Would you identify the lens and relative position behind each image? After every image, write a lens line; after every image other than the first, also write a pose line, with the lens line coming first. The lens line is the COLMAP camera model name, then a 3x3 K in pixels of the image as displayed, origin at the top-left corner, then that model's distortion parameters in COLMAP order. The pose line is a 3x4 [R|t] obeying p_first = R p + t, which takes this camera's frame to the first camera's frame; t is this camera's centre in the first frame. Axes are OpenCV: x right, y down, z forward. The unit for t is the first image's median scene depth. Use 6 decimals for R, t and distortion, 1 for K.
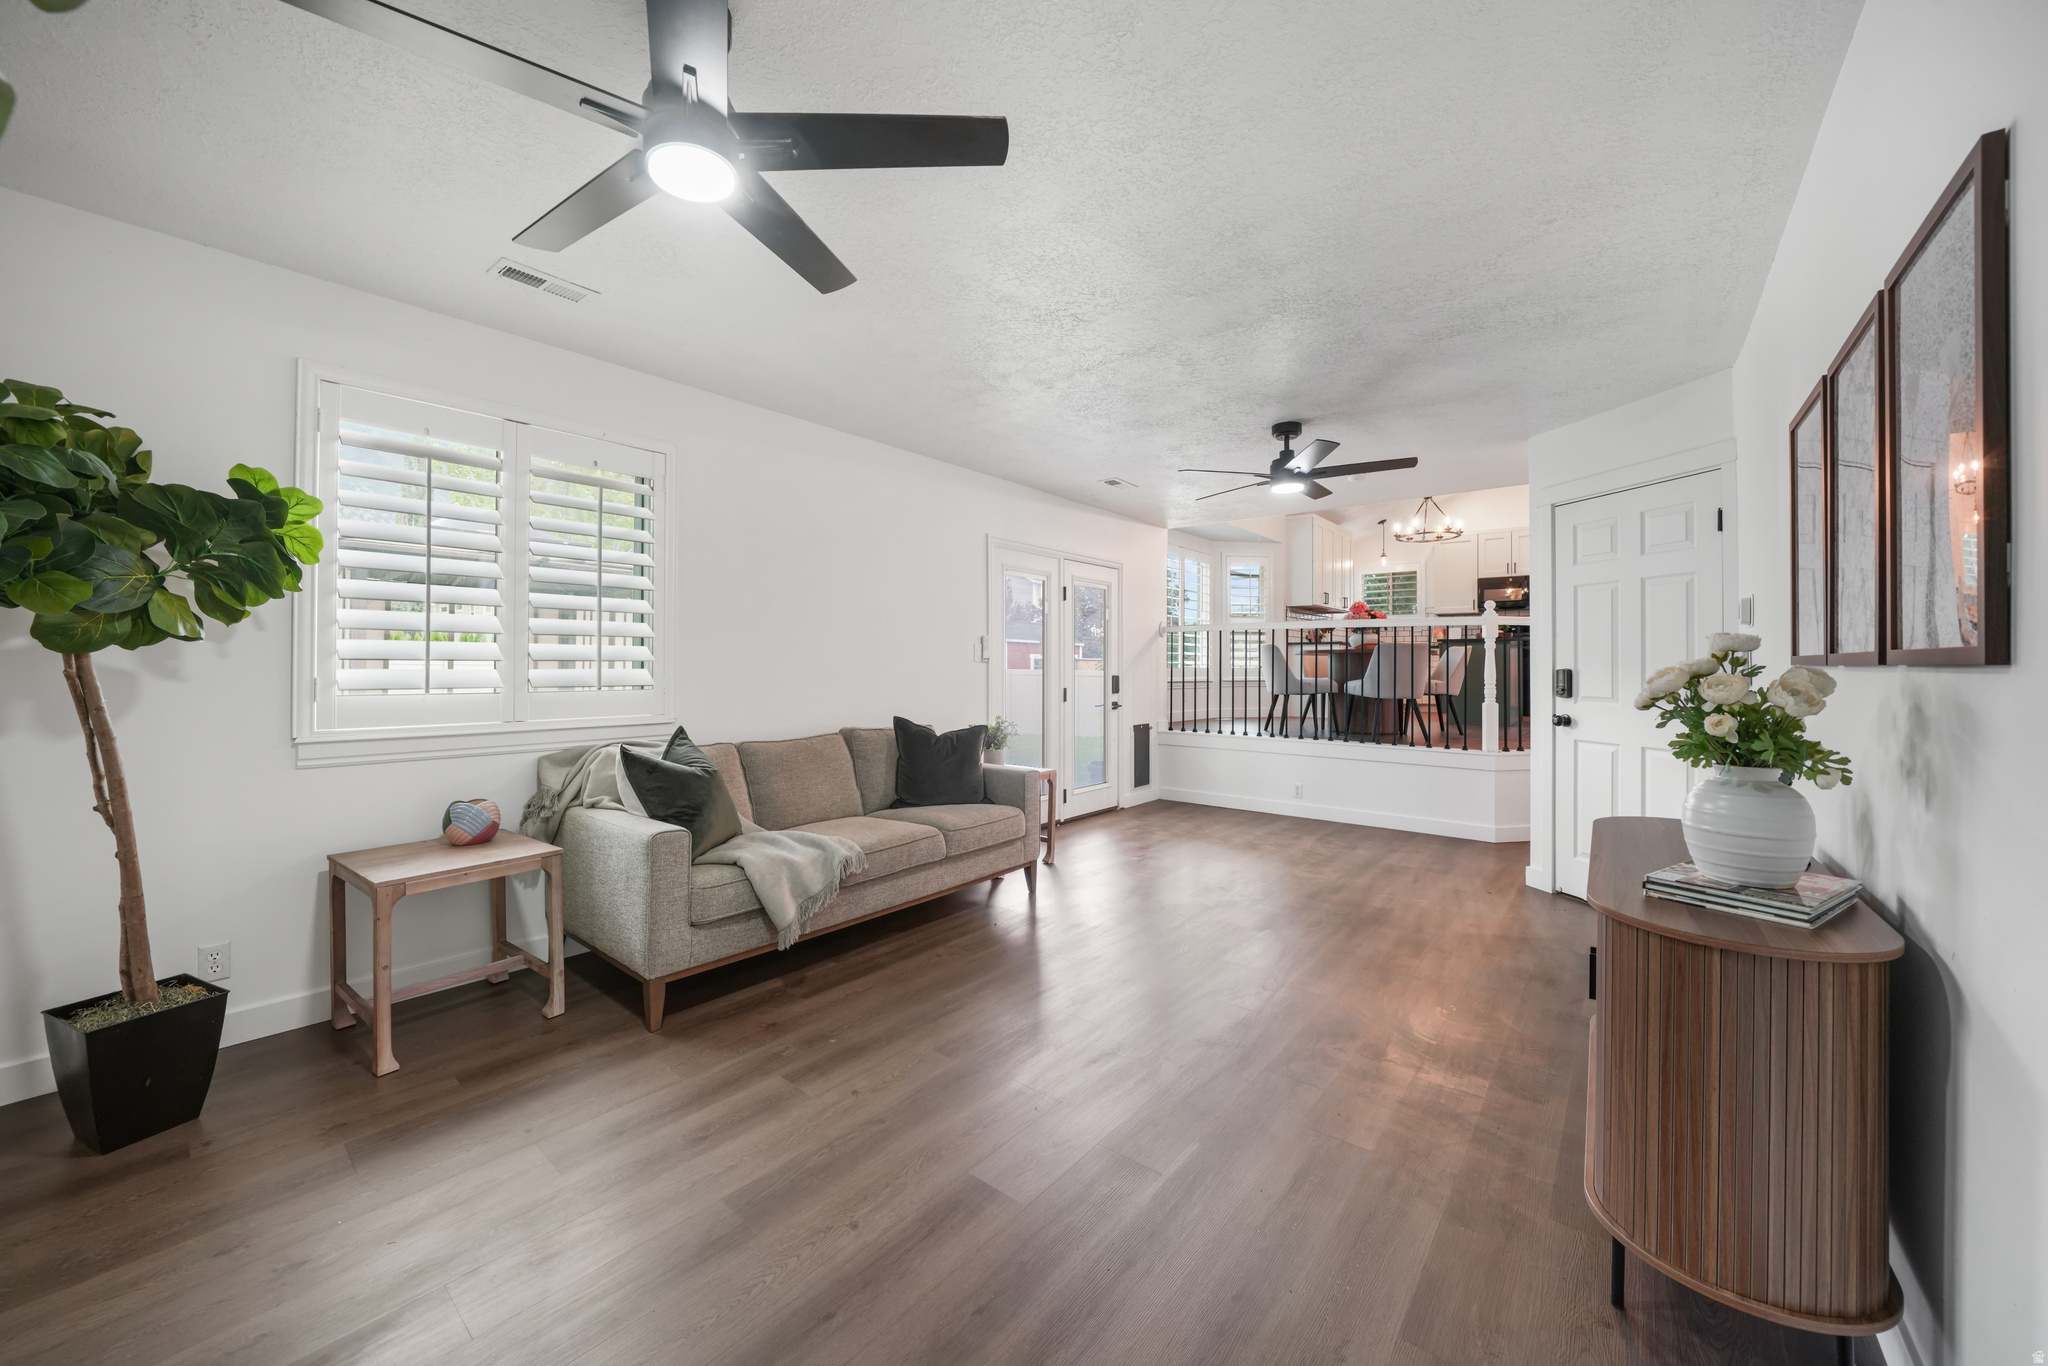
lens RADIAL K [[789.1, 0, 1024.0], [0, 789.1, 683.0], [0, 0, 1]] dist [-0.000078, -0.000007]
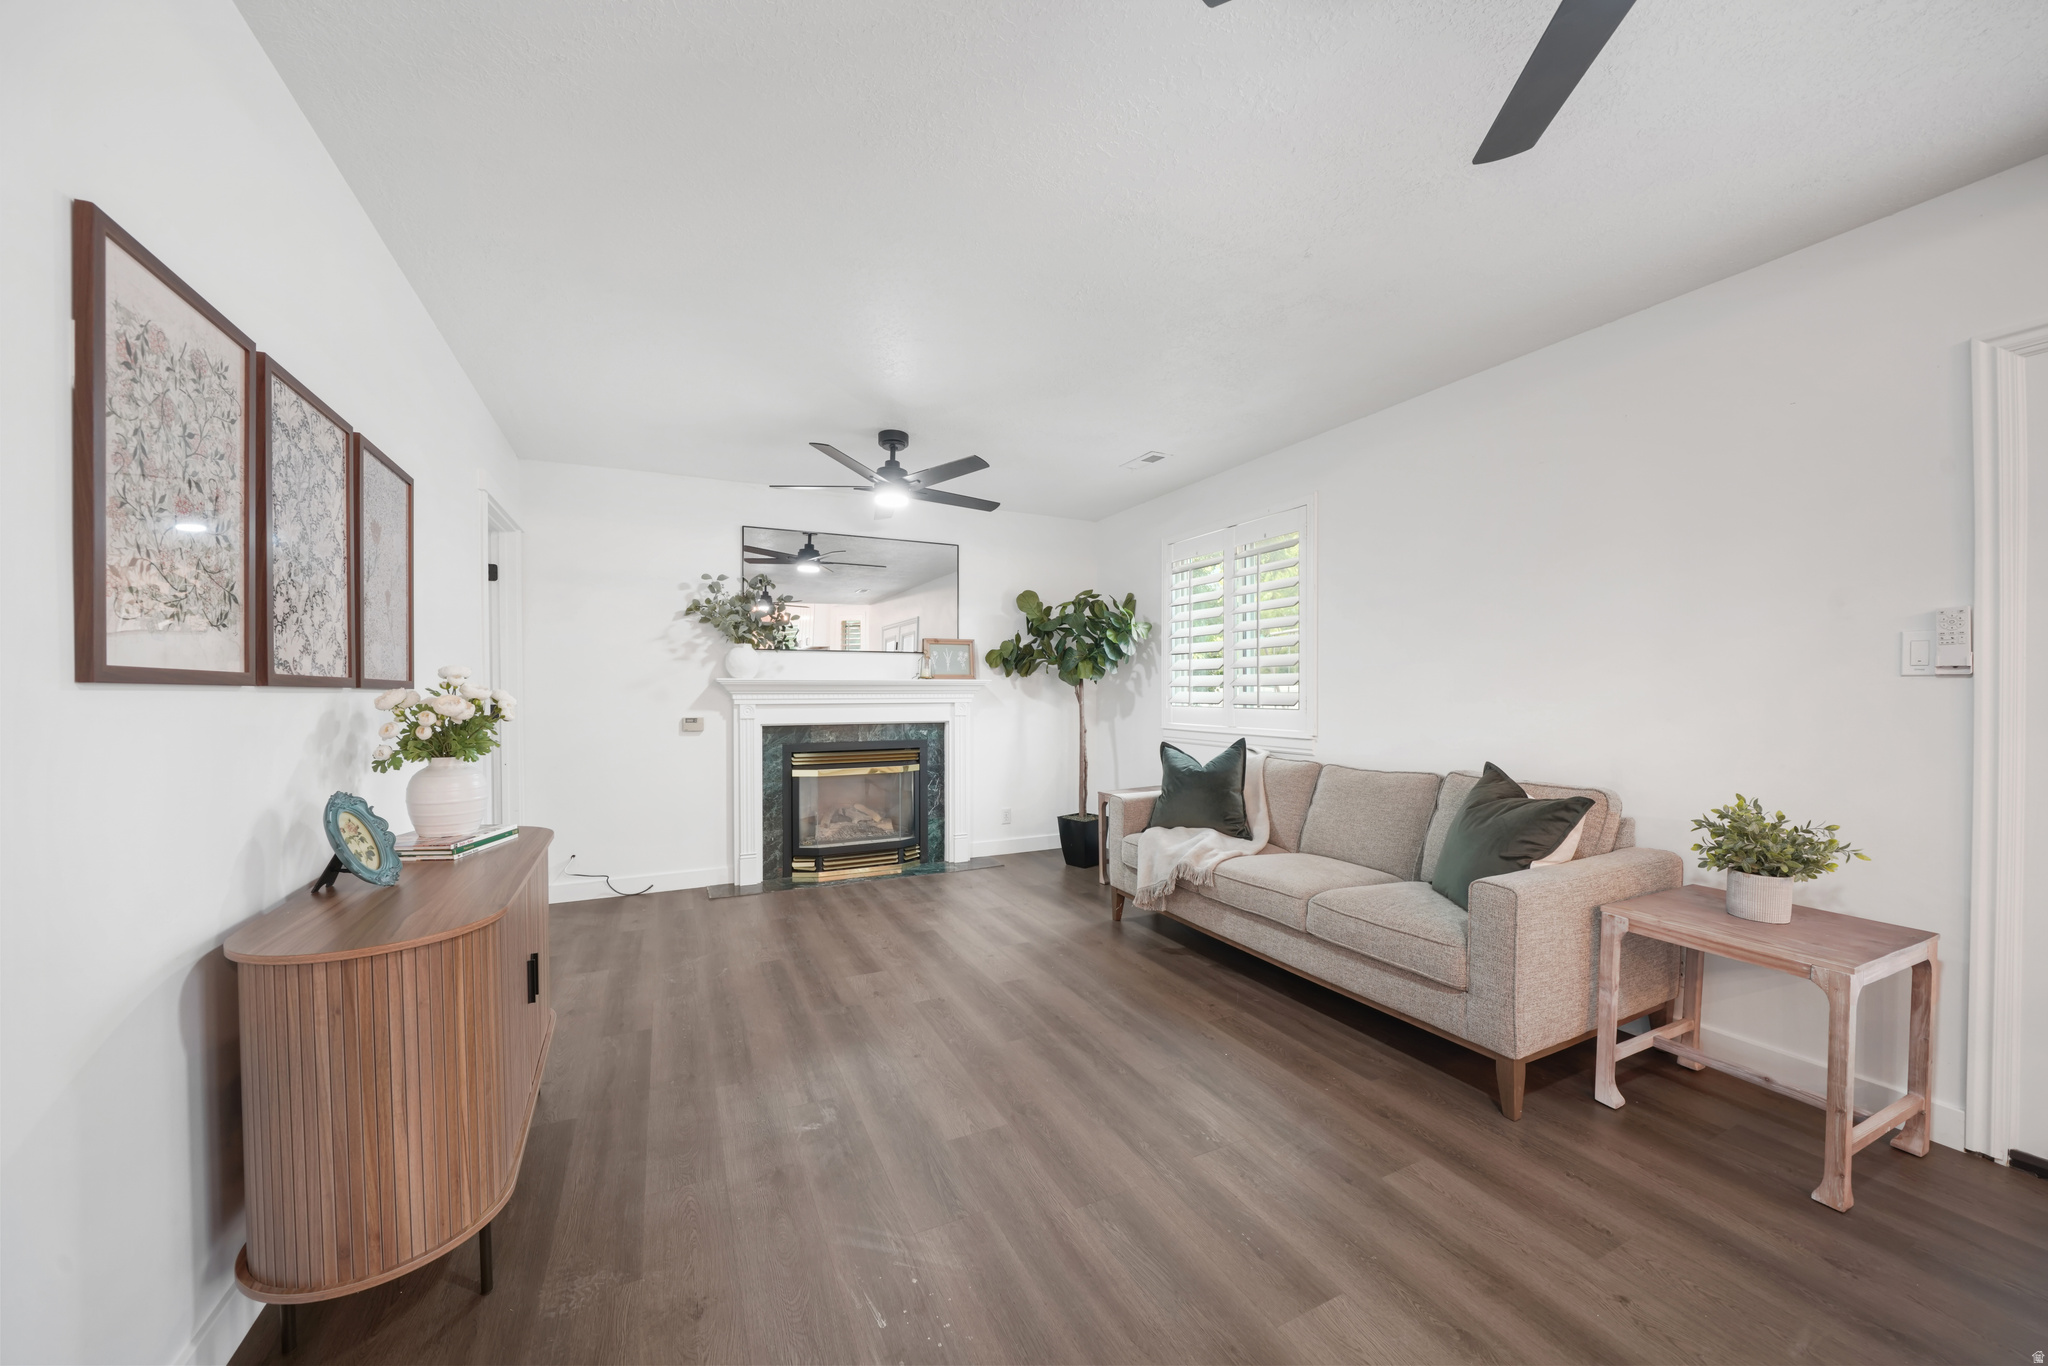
lens RADIAL K [[789.1, 0, 1024.0], [0, 789.1, 683.0], [0, 0, 1]] dist [-0.000078, -0.000007]
pose [[-0.471570, -0.003347, -0.881822, 0.850027], [-0.006252, 0.999980, -0.000453, -0.029856], [0.881807, 0.005299, -0.471581, 1.306596]]
